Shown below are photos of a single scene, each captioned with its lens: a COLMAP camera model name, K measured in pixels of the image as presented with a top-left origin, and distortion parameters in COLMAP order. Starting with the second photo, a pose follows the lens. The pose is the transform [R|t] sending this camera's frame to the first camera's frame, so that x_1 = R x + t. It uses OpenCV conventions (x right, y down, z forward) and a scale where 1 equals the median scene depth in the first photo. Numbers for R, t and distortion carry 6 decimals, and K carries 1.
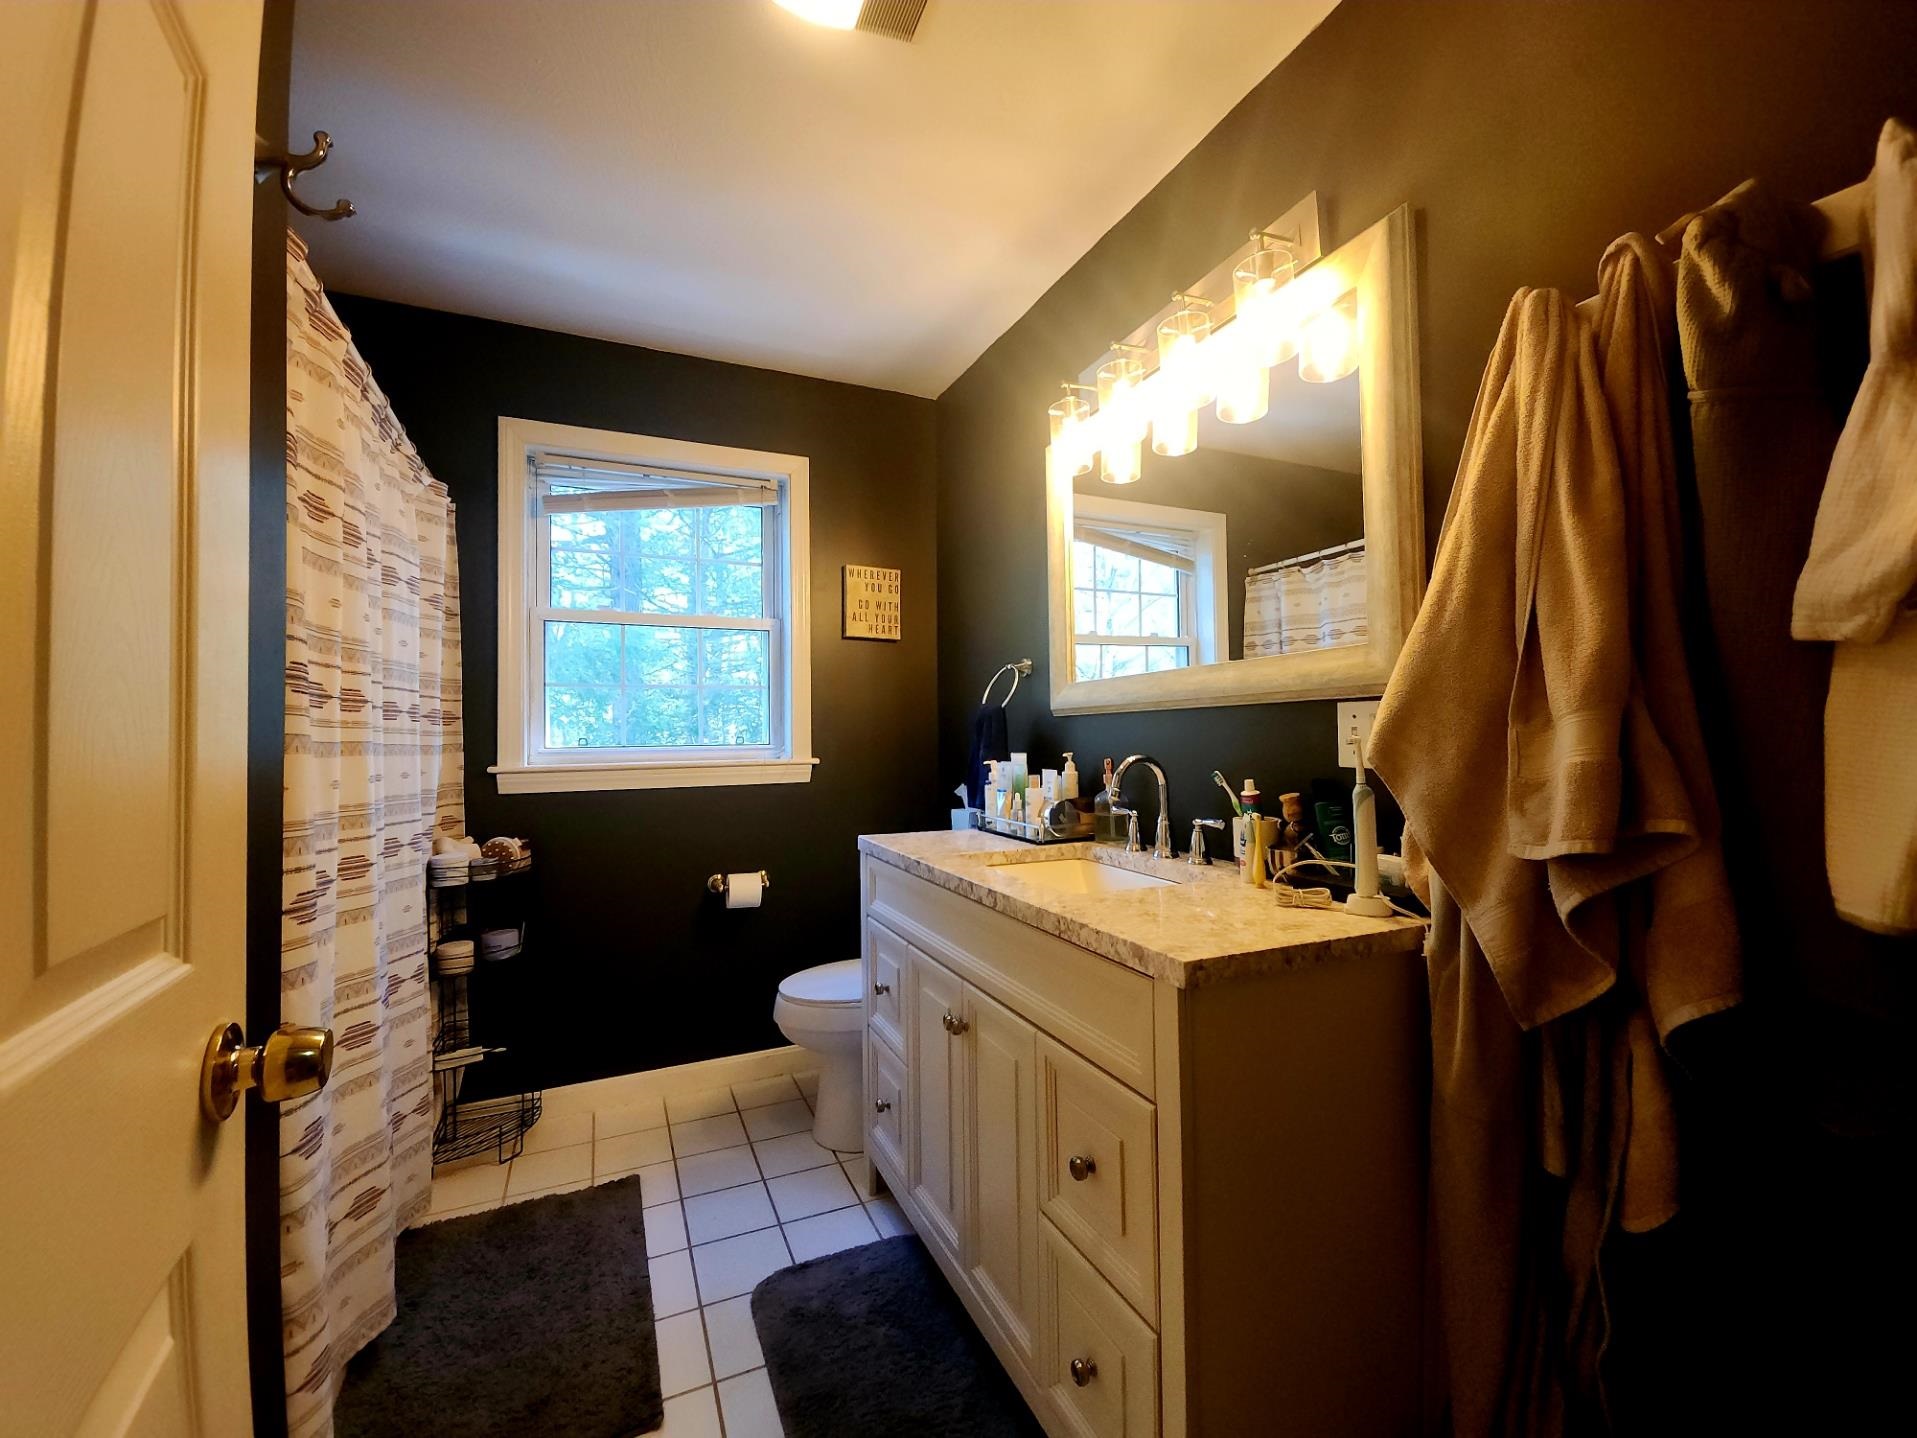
lens RADIAL K [[788.3, 0, 956.5], [0, 788.3, 717.7], [0, 0, 1]] dist [0.006291, -0.001906]
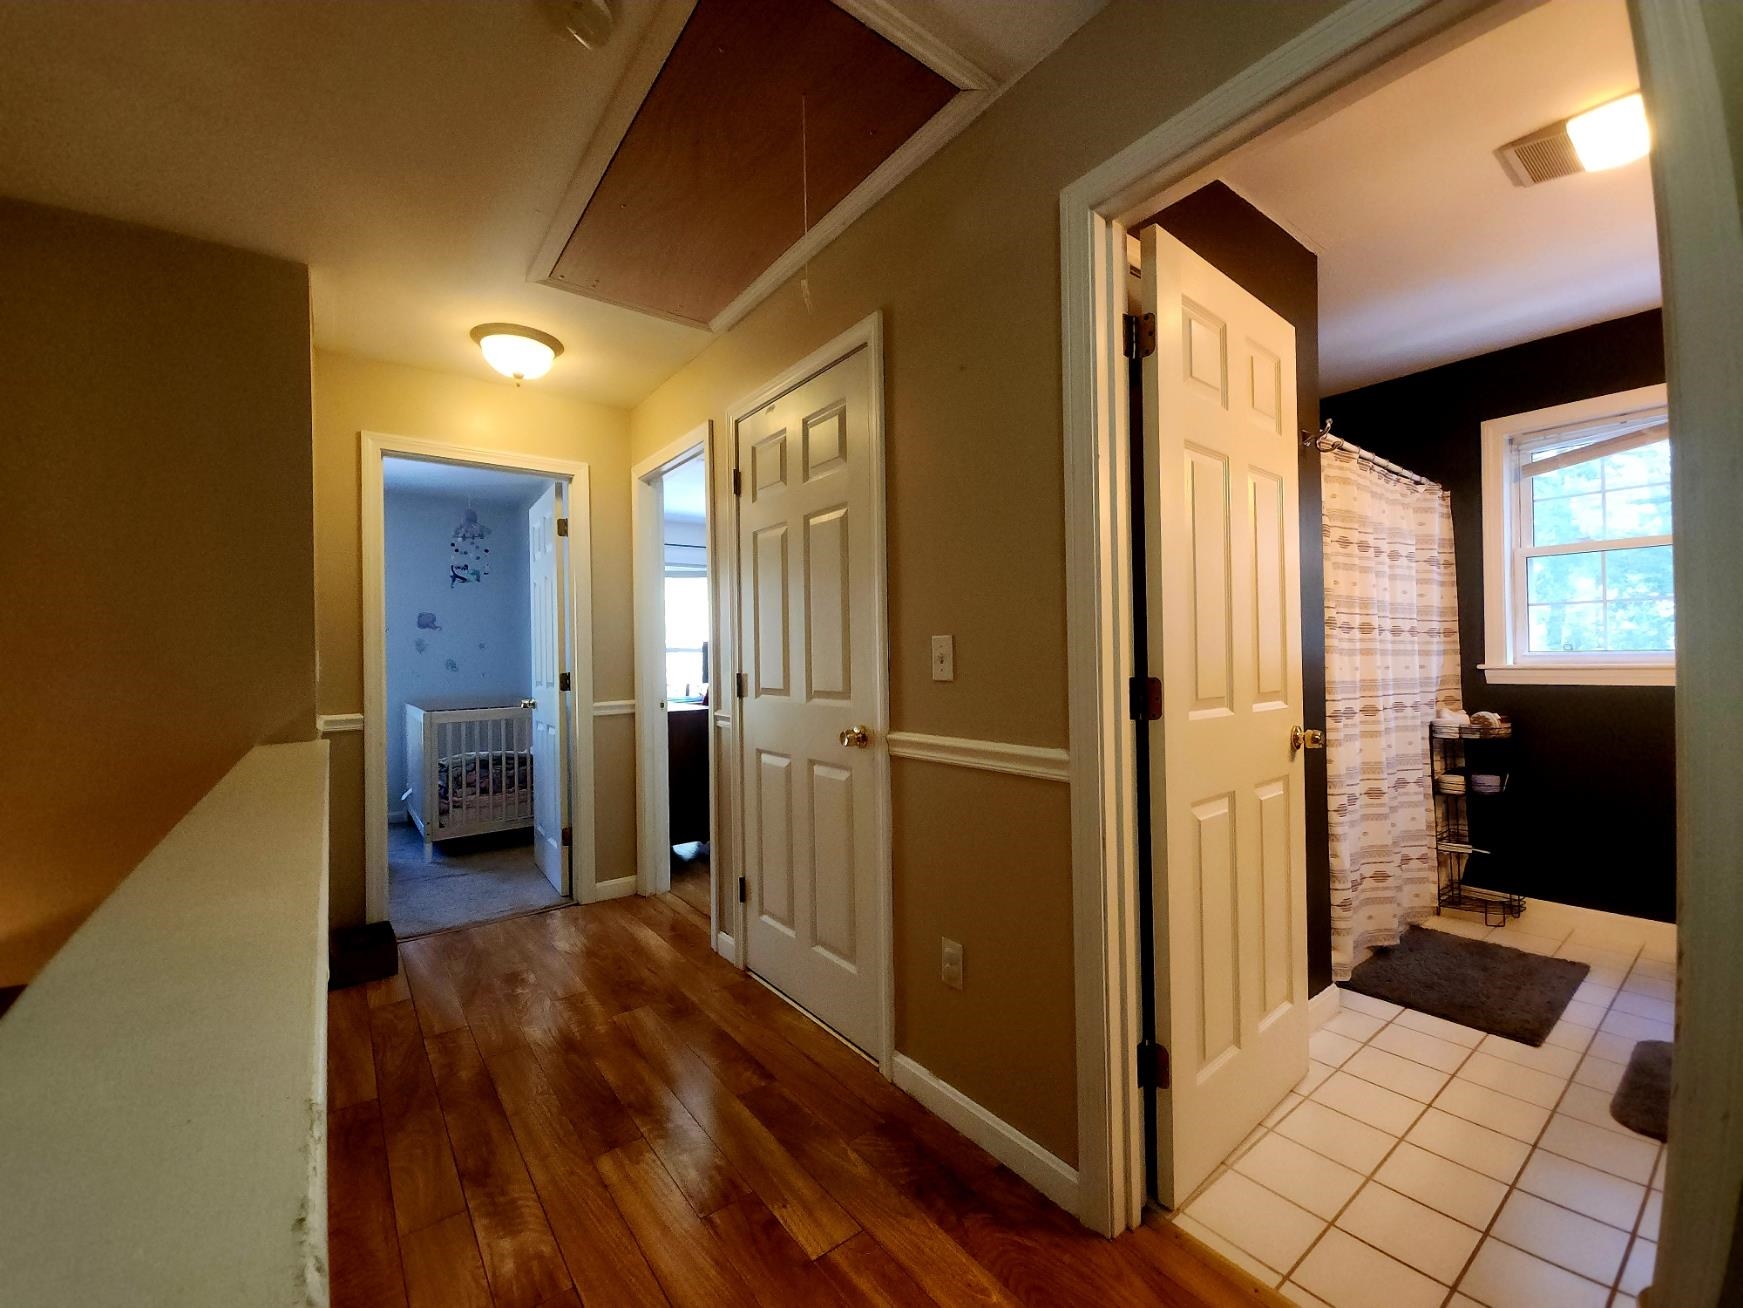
lens RADIAL K [[716.8, 0, 869.7], [0, 716.8, 652.4], [0, 0, 1]] dist [0.006291, -0.001906]
pose [[0.223438, 0.001252, -0.974717, 0.508949], [0.036353, 0.999293, 0.009617, -0.016319], [0.974040, -0.037583, 0.223234, -0.446186]]
